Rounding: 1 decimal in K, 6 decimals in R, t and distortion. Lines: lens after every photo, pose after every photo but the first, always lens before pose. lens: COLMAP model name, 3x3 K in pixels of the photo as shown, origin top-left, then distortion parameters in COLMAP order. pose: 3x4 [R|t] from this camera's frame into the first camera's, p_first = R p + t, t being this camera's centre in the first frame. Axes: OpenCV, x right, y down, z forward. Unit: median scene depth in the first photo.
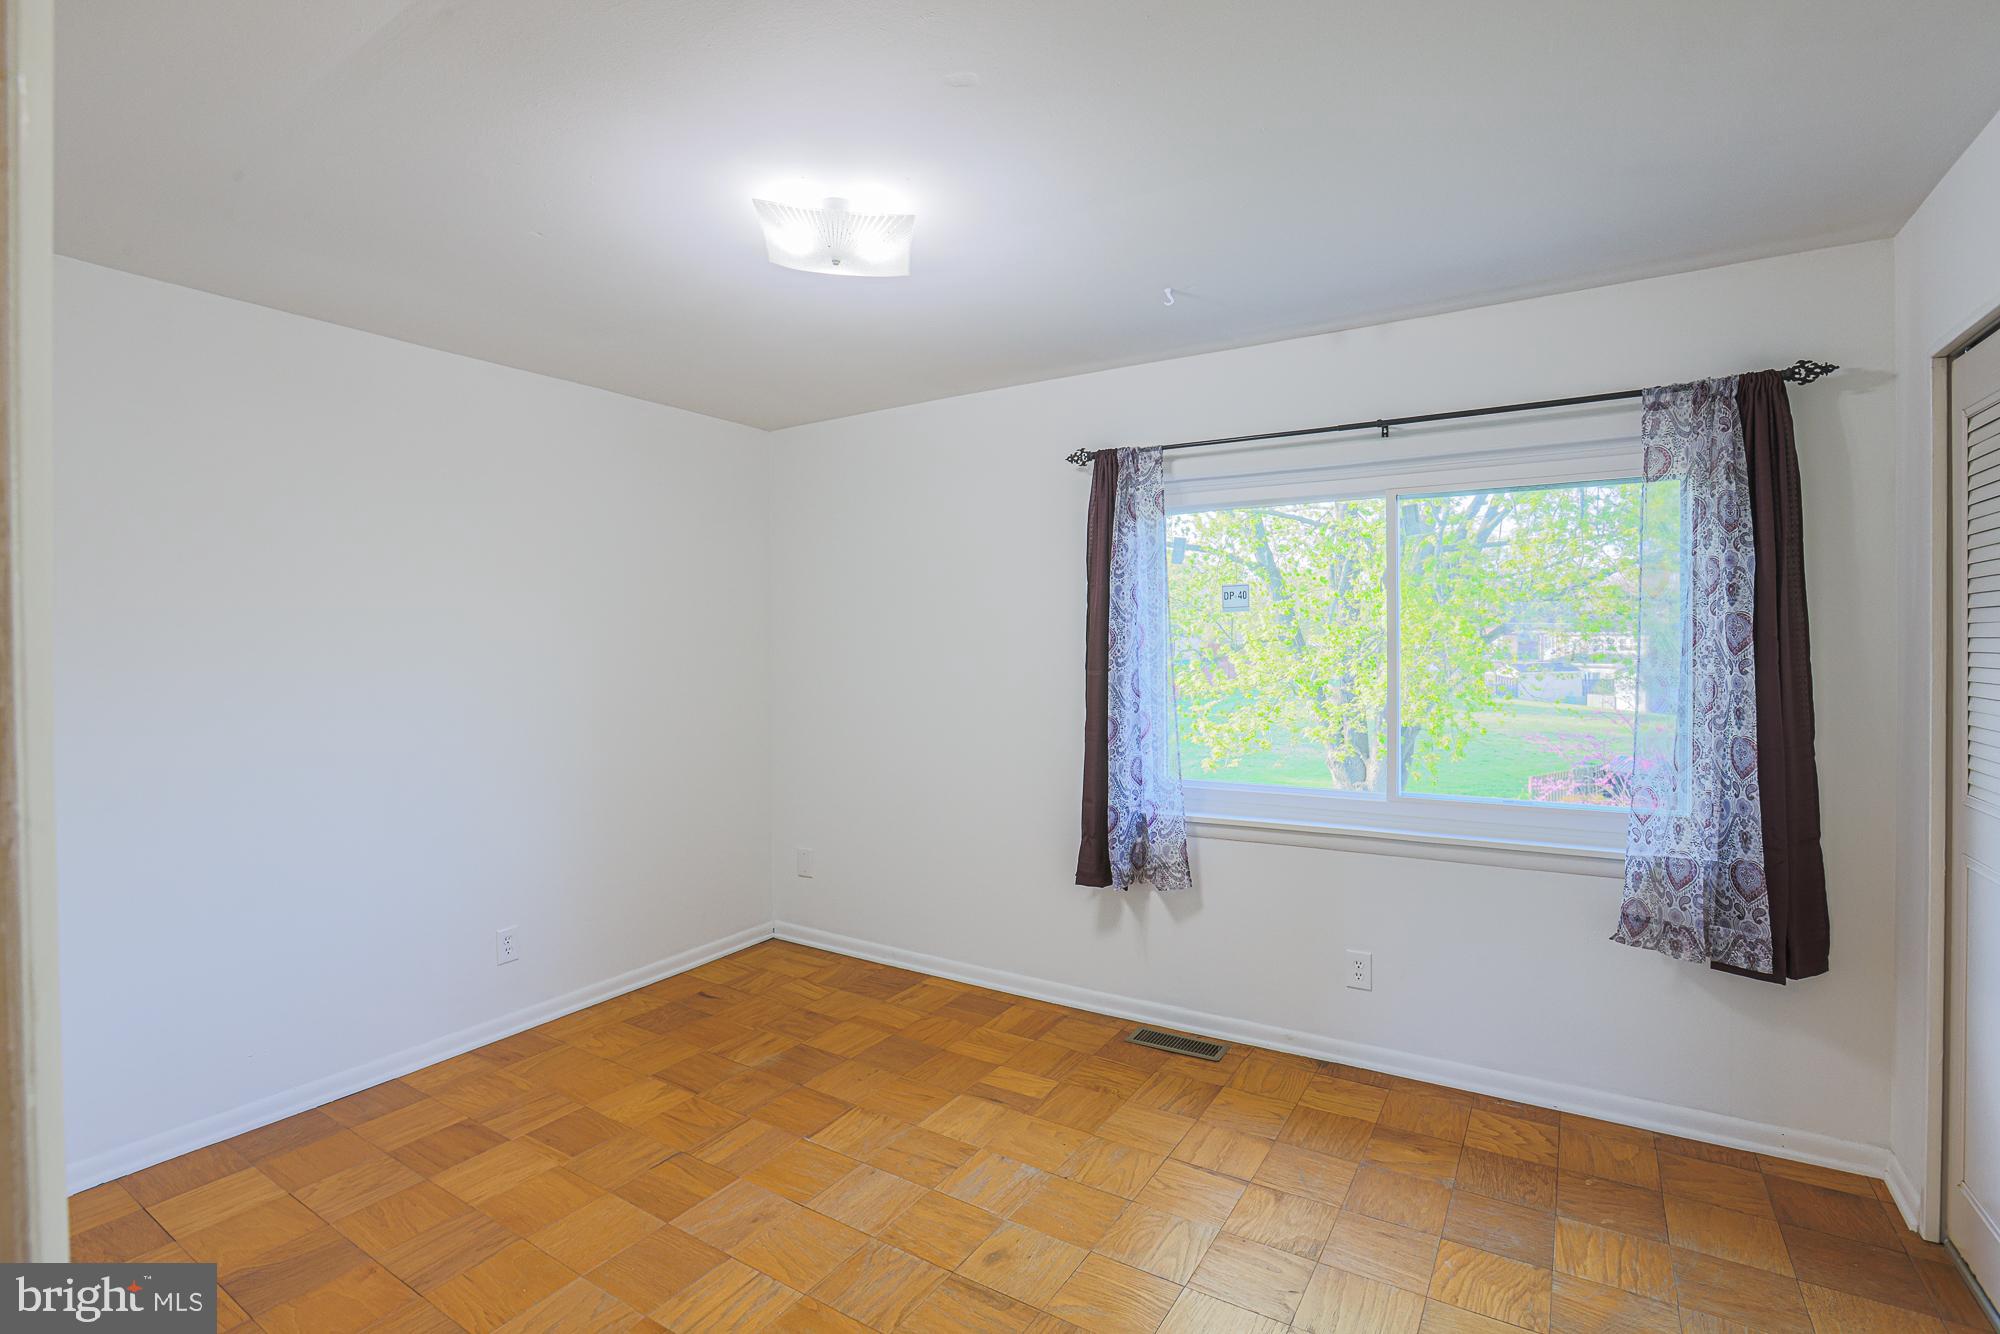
lens RADIAL K [[934.9, 0, 1000.0], [0, 934.9, 667.0], [0, 0, 1]] dist [-0.061839, 0.028532]
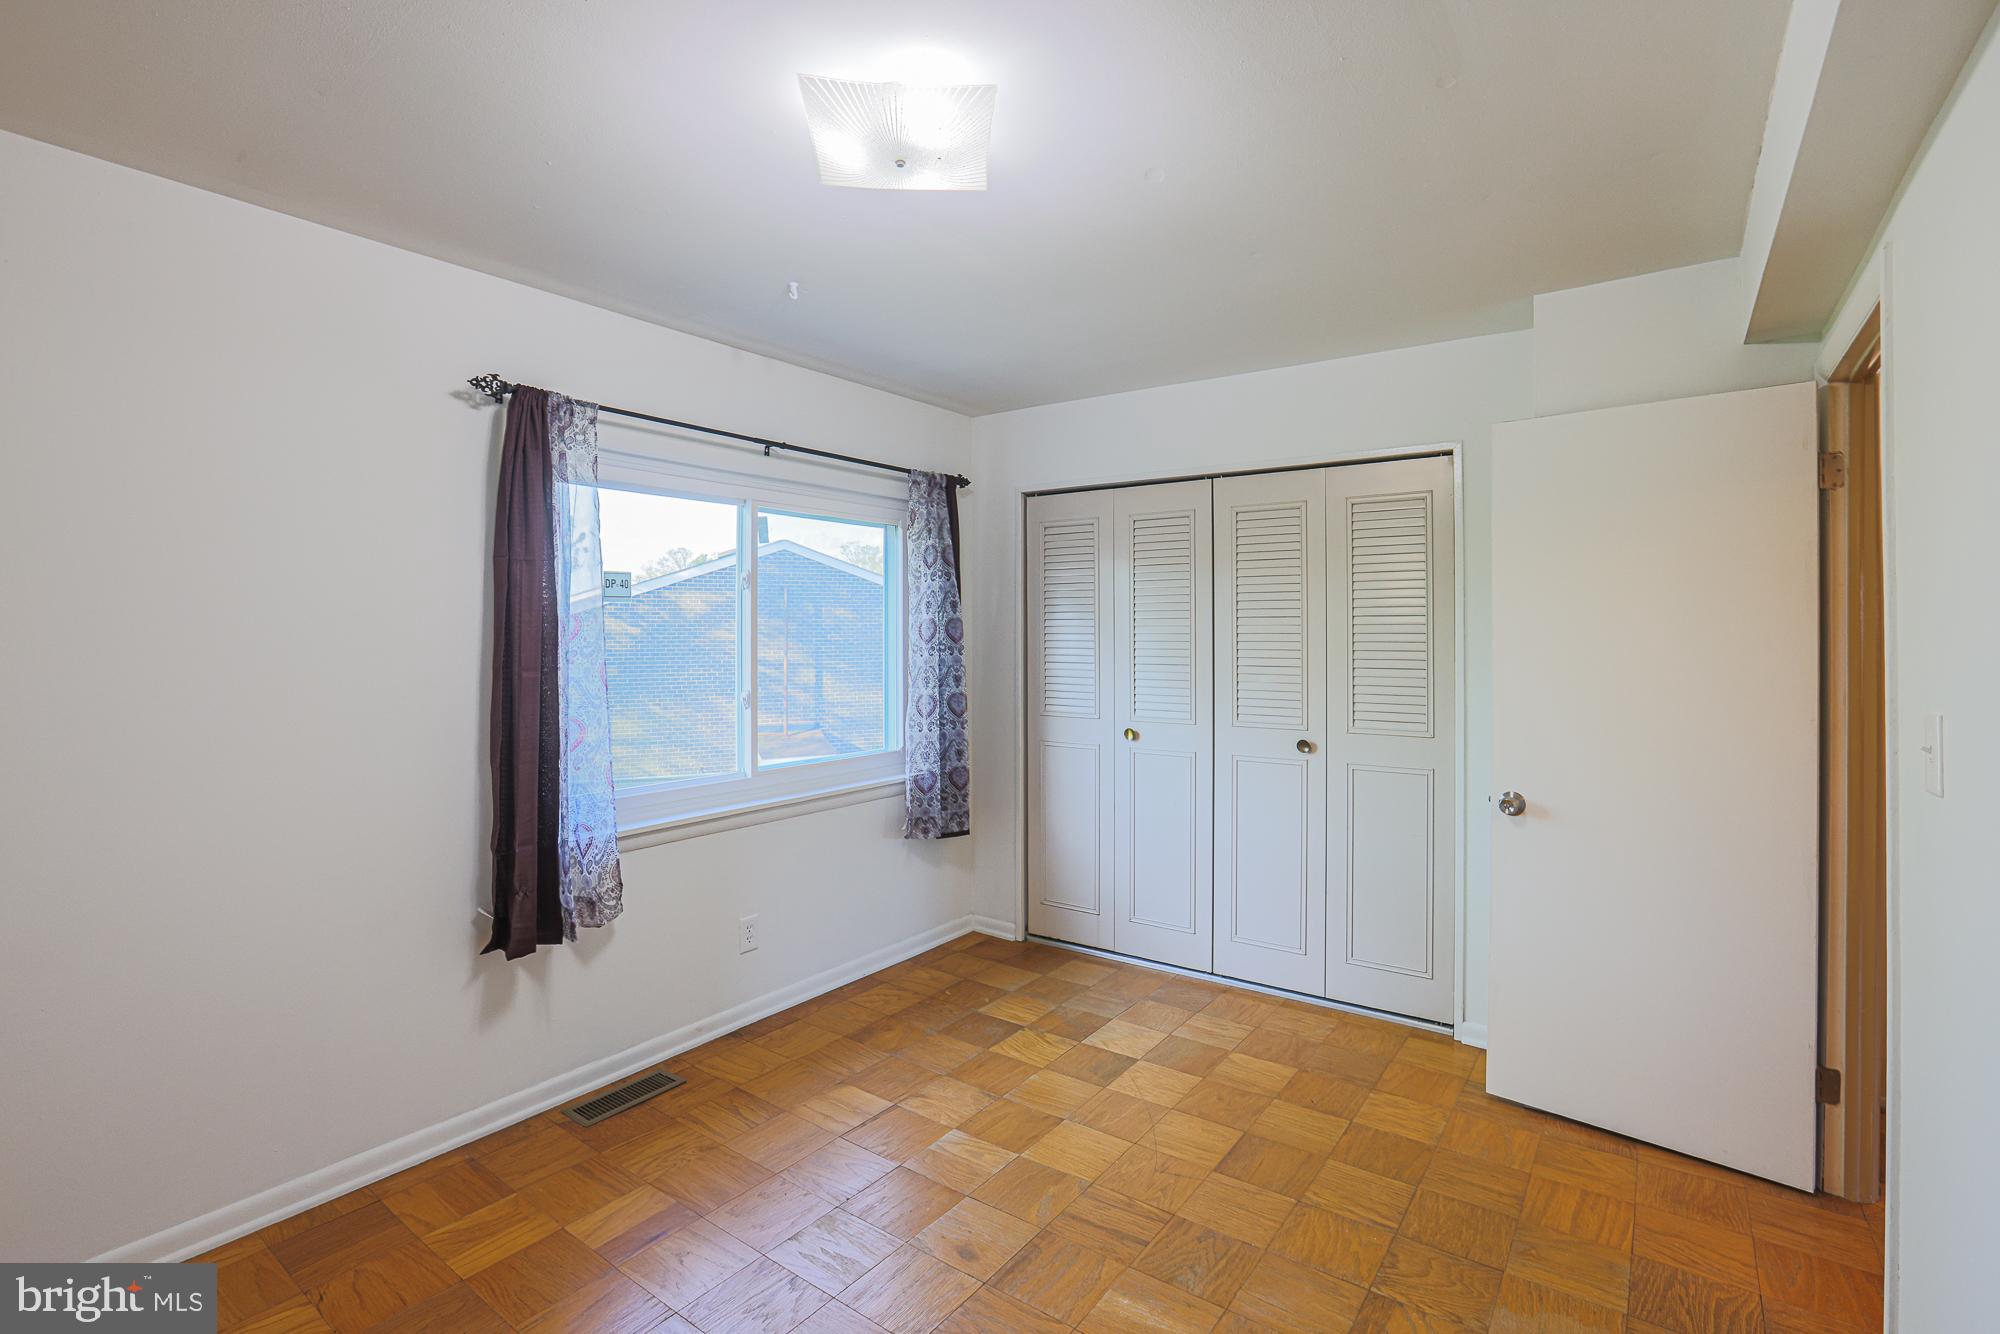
lens RADIAL K [[967.7, 0, 1006.0], [0, 967.7, 644.0], [0, 0, 1]] dist [0.011019, 0.000156]
pose [[0.061719, -0.009442, 0.998049, -0.792735], [0.017211, 0.999817, 0.008394, -0.022374], [-0.997945, 0.016659, 0.061870, 0.659793]]
